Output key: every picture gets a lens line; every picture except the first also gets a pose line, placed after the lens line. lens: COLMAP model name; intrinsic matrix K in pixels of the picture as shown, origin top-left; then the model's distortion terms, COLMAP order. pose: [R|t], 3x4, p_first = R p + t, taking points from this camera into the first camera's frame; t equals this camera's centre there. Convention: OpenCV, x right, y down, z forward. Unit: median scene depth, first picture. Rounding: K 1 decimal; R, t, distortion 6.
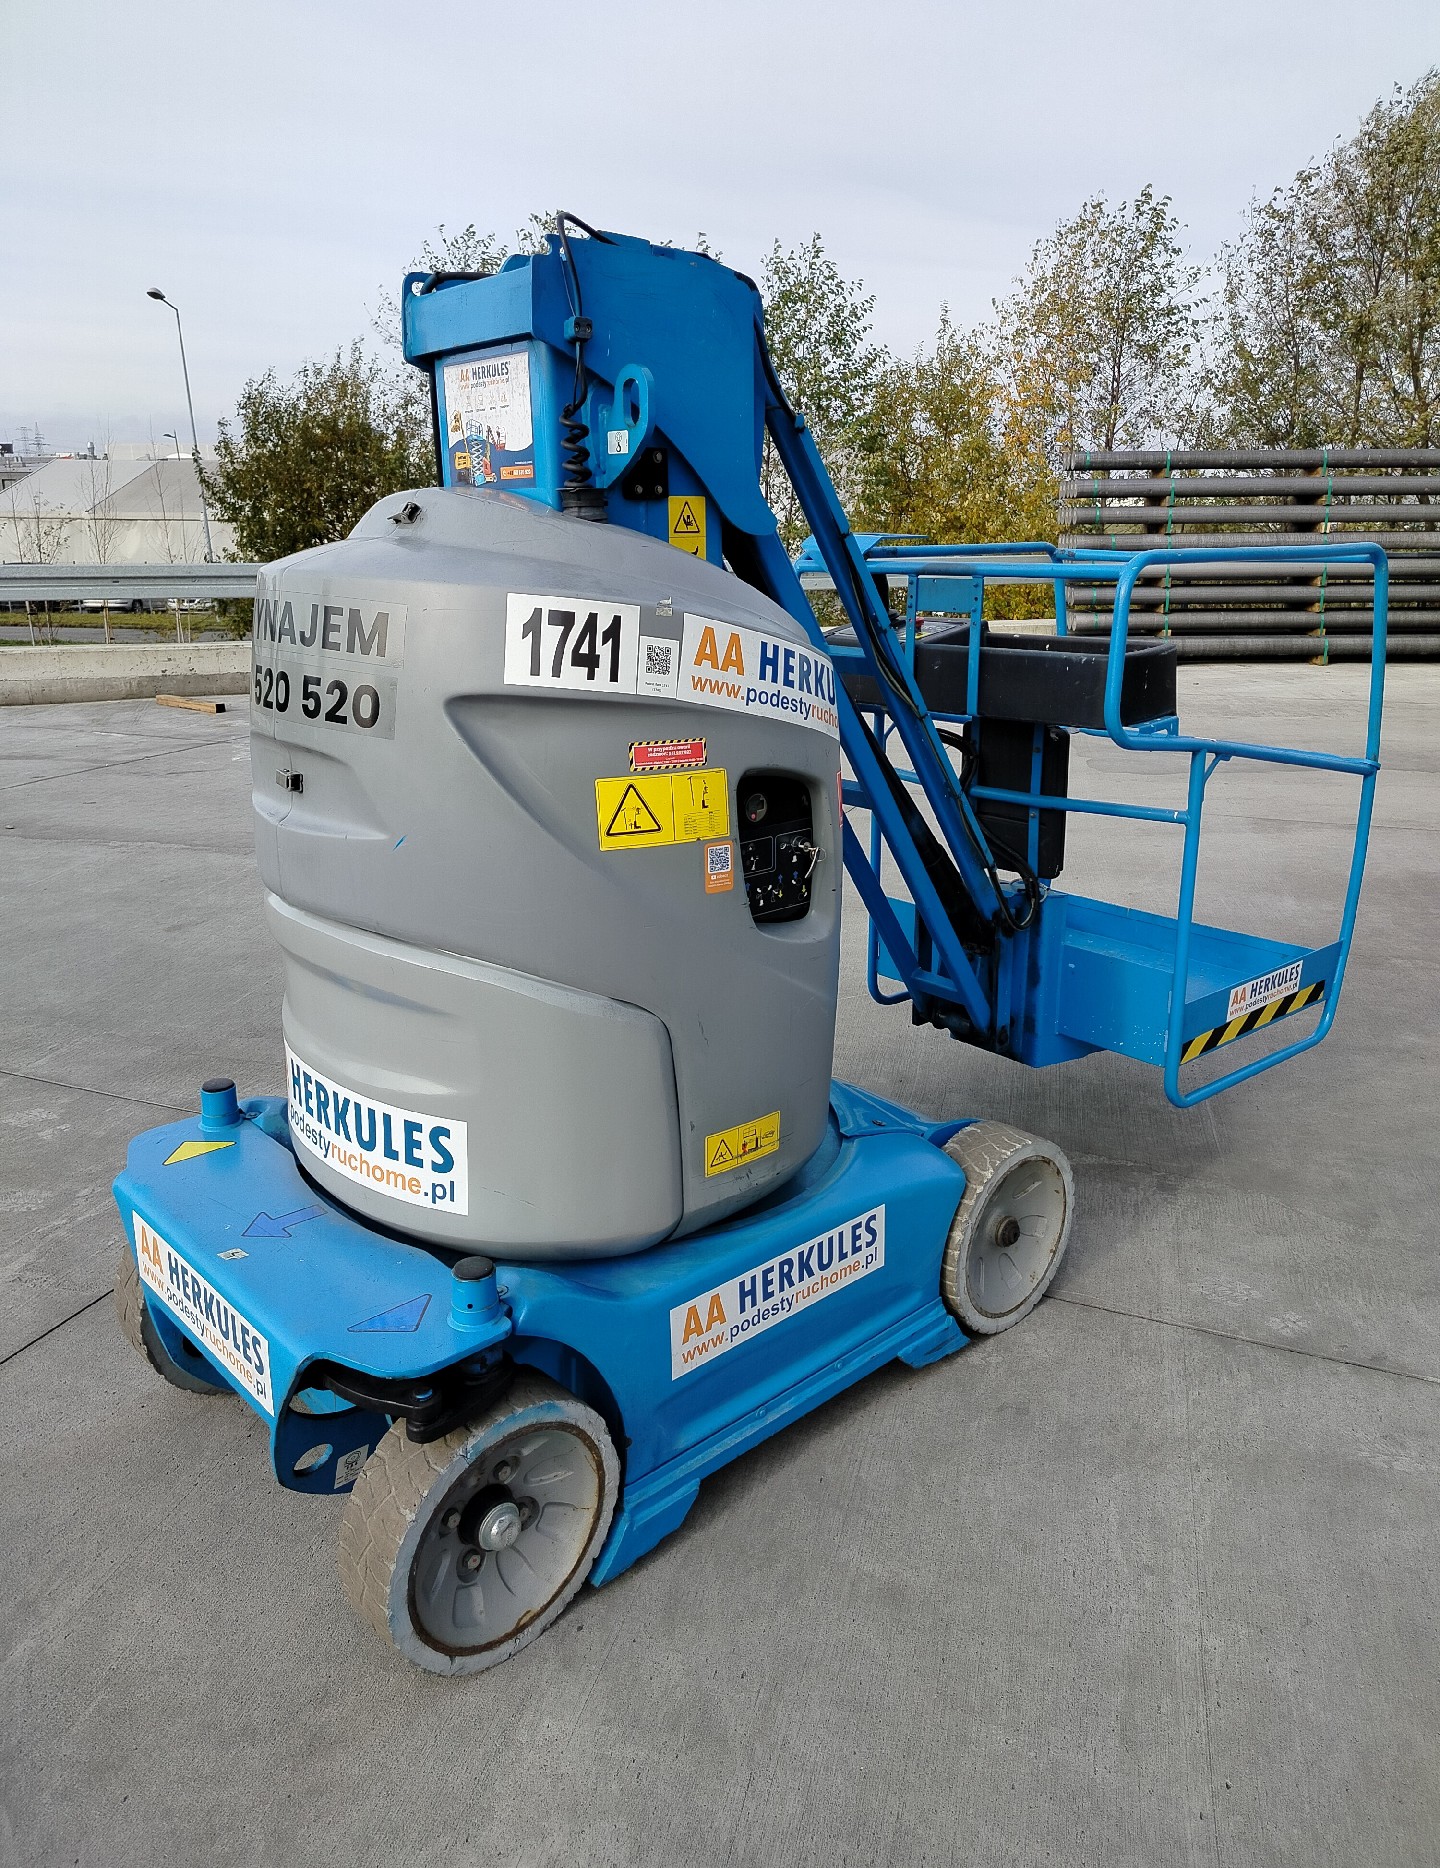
lens RADIAL K [[1350.8, 0, 720.0], [0, 1350.8, 934.0], [0, 0, 1]] dist [0.062529, -0.002637]
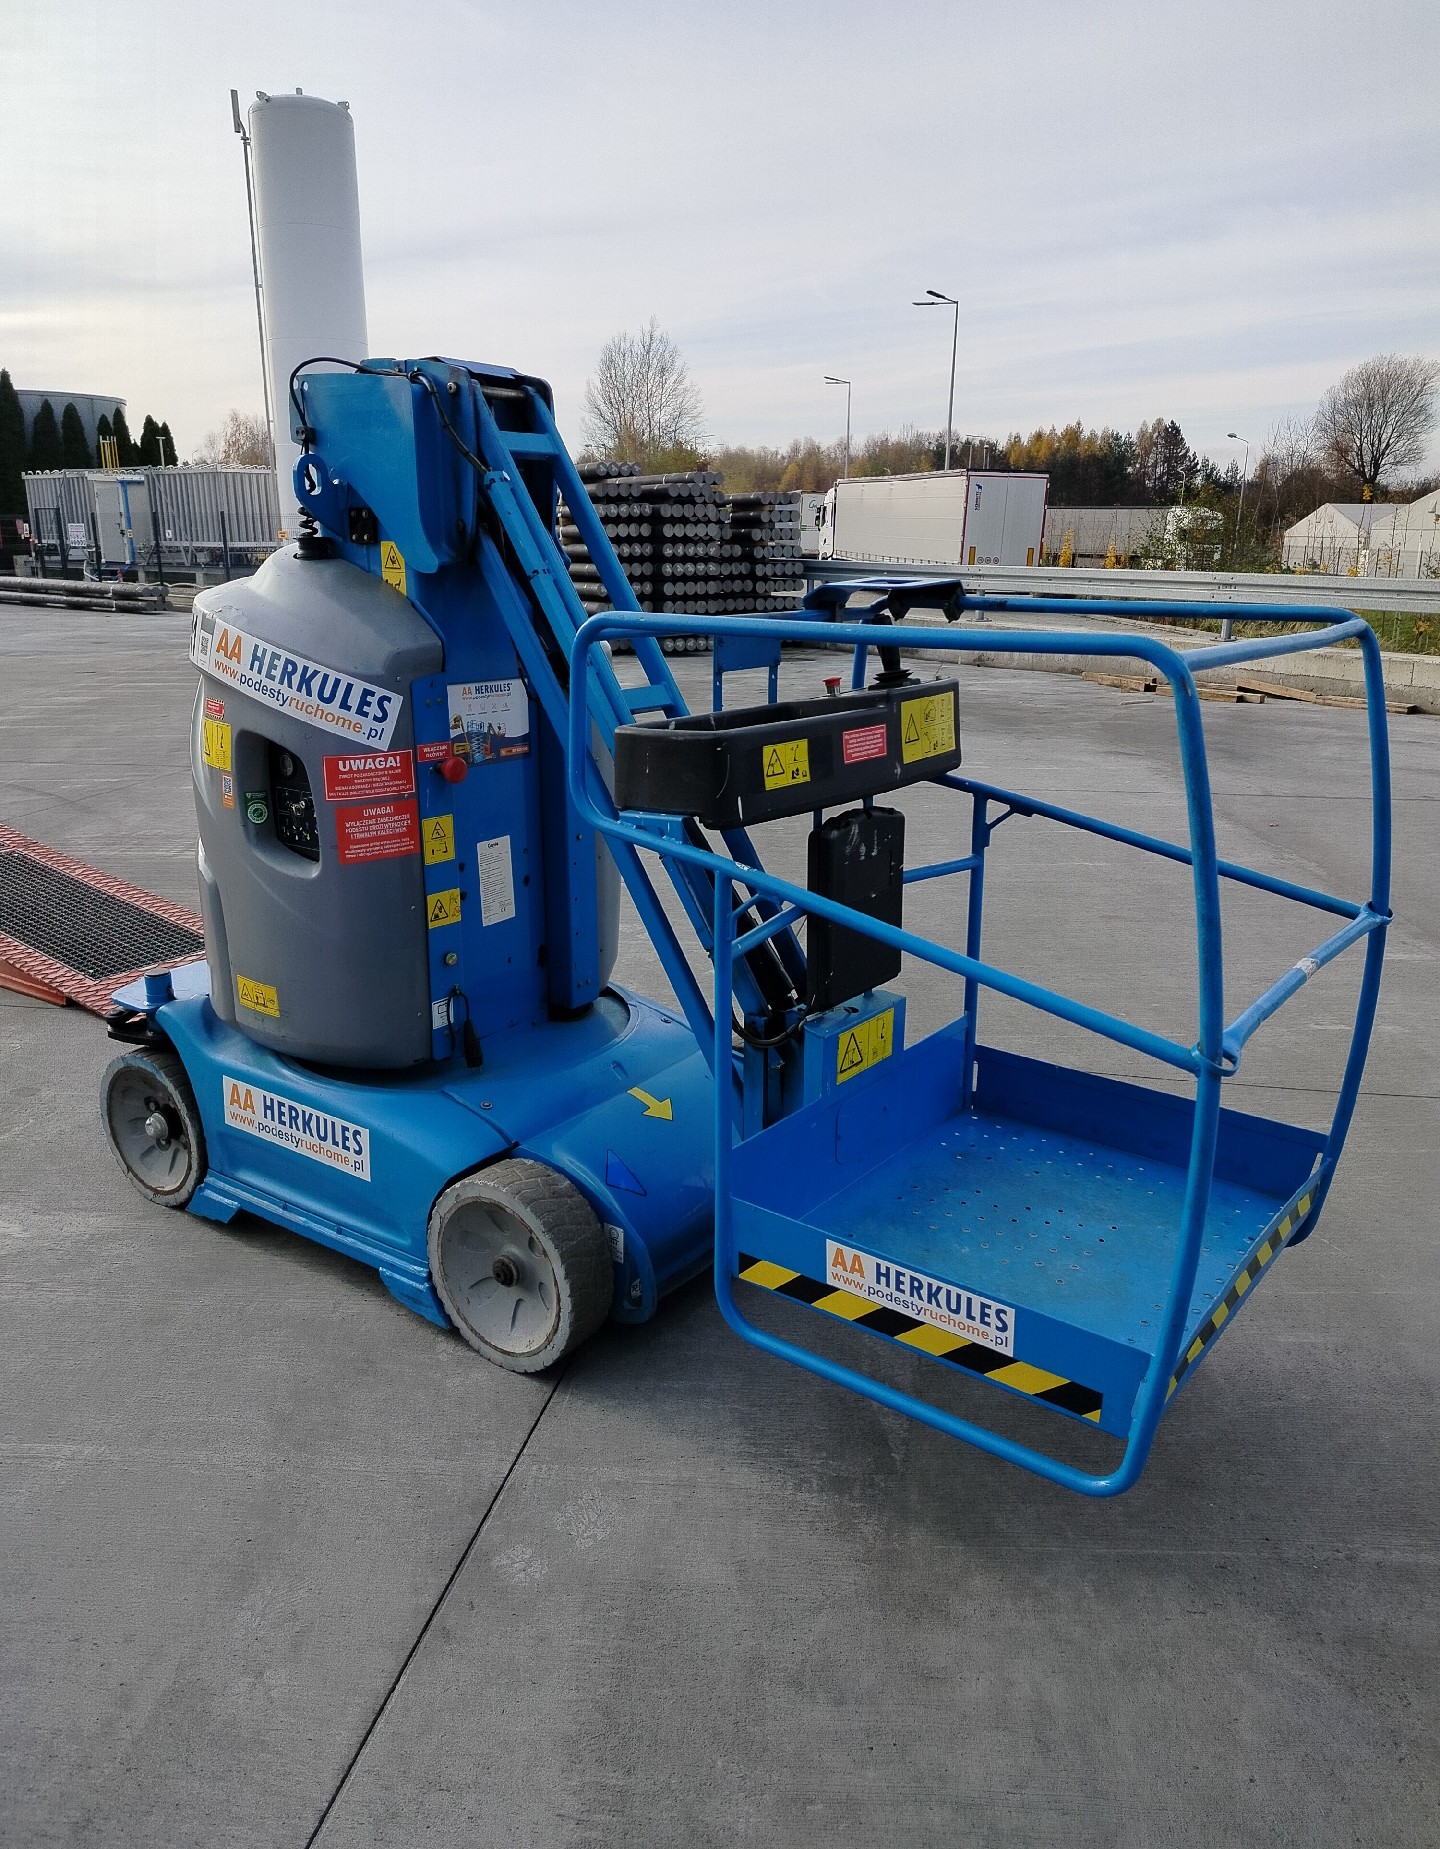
lens RADIAL K [[1289.1, 0, 698.7], [0, 1289.1, 911.7], [0, 0, 1]] dist [0.028458, -0.001129]
pose [[0.207386, 0.262158, -0.942478, 1.395252], [-0.292617, 0.935937, 0.195950, -0.333043], [0.933470, 0.235148, 0.270812, 1.068940]]
